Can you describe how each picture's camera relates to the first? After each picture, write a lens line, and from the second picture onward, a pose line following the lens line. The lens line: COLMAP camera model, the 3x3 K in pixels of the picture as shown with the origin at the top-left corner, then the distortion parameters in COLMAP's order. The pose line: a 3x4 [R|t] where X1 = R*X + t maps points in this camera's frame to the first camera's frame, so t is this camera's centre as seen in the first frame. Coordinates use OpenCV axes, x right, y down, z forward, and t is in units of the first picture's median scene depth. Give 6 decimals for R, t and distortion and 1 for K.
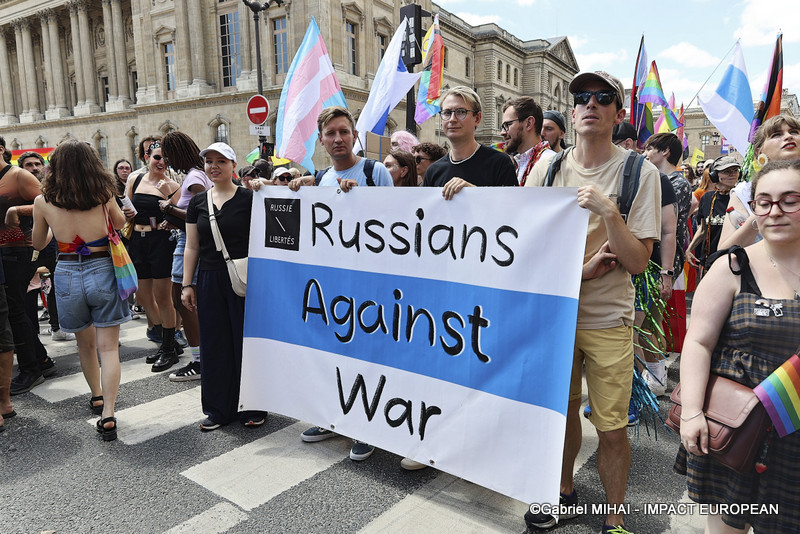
lens RADIAL K [[552.8, 0, 393.2], [0, 552.8, 266.2], [0, 0, 1]] dist [0.009381, 0.000641]
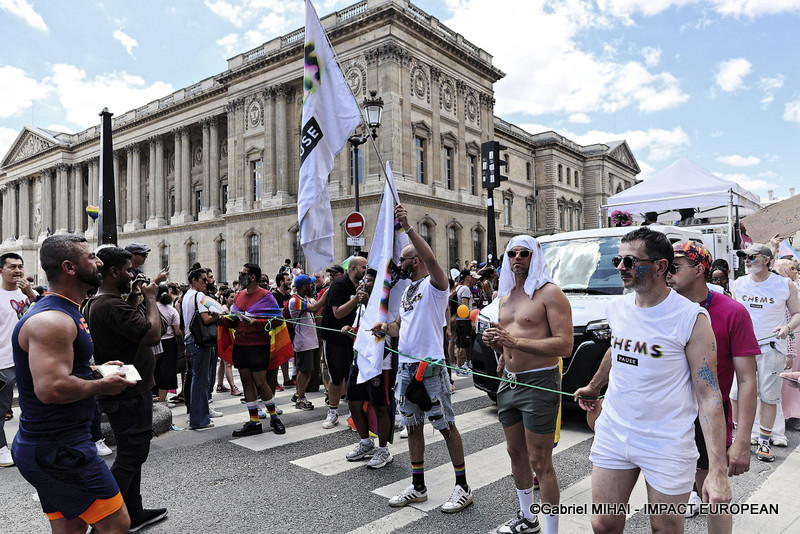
lens RADIAL K [[545.0, 0, 400.0], [0, 545.0, 267.0], [0, 0, 1]] dist [0.021979, 0.000565]
pose [[0.994455, -0.010436, -0.104648, -0.046803], [-0.008118, 0.984478, -0.175320, 0.012652], [0.104853, 0.175198, 0.978934, -0.161193]]
